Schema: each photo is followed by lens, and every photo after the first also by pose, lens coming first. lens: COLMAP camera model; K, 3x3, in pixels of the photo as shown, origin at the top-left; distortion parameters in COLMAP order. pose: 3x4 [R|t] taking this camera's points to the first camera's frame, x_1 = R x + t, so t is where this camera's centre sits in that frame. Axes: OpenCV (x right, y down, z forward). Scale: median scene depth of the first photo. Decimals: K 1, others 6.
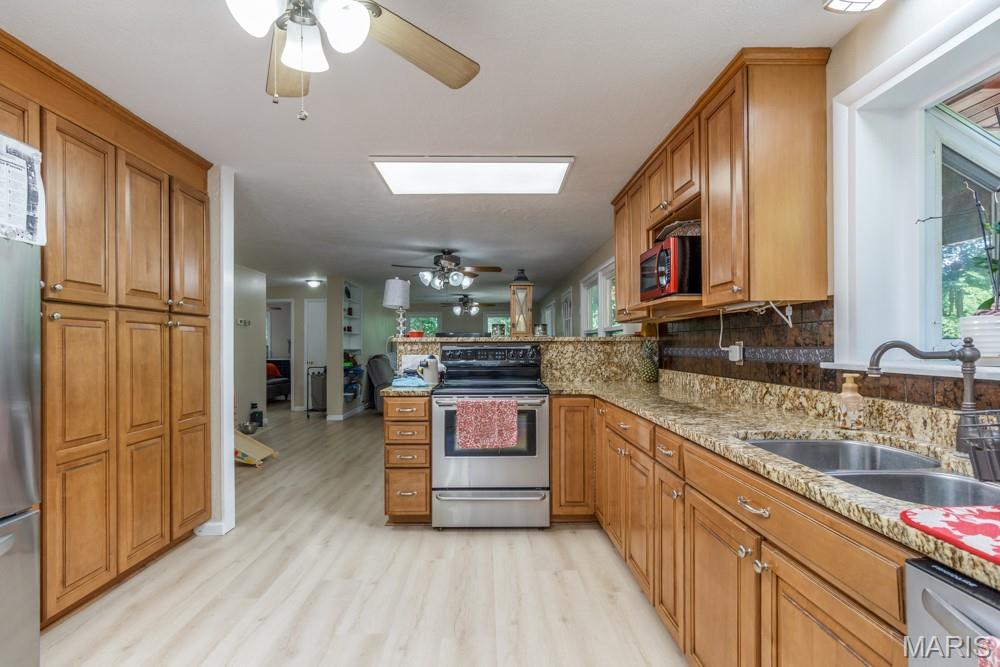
lens RADIAL K [[480.5, 0, 498.7], [0, 480.5, 346.2], [0, 0, 1]] dist [0.001682, 0.000347]
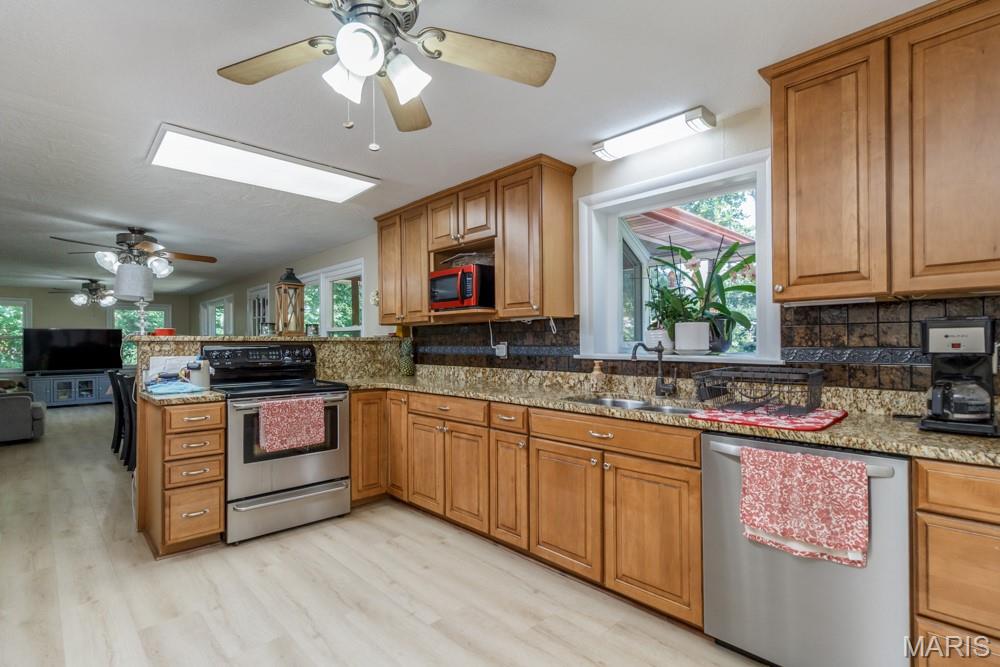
lens RADIAL K [[474.4, 0, 500.3], [0, 474.4, 342.1], [0, 0, 1]] dist [0.001255, 0.000364]
pose [[0.734081, 0.002530, 0.679057, -0.380454], [0.002291, 0.999978, -0.006203, -0.000708], [-0.679058, 0.006109, 0.734059, -0.018785]]
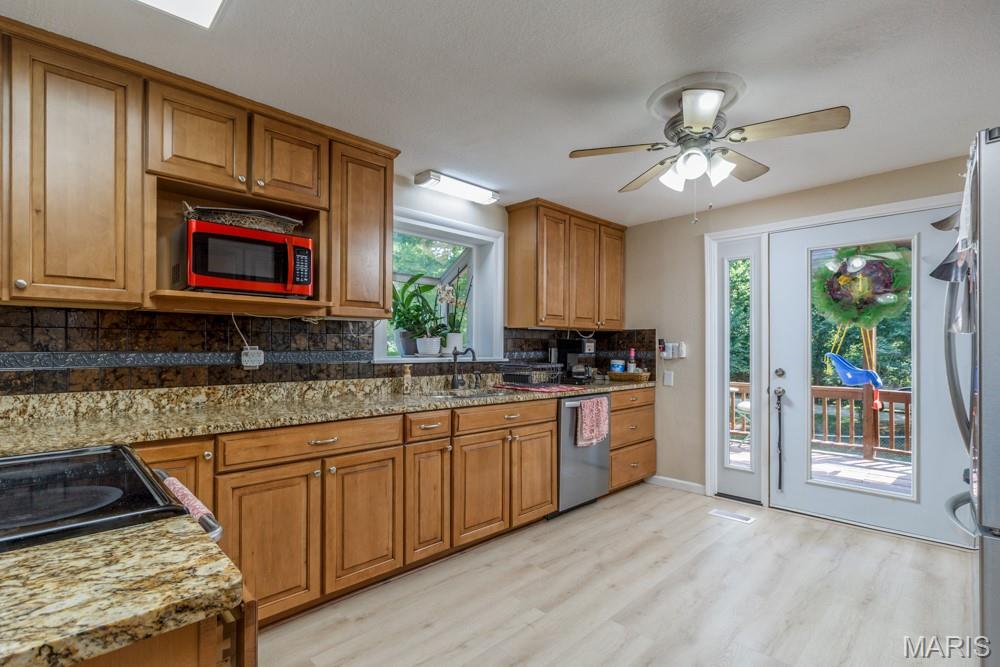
lens RADIAL K [[480.5, 0, 498.7], [0, 480.5, 346.2], [0, 0, 1]] dist [0.001682, 0.000347]
pose [[-0.684994, 0.004931, 0.728532, -0.476354], [0.001669, 0.999985, -0.005198, -0.002729], [-0.728547, -0.002345, -0.684992, 1.086280]]
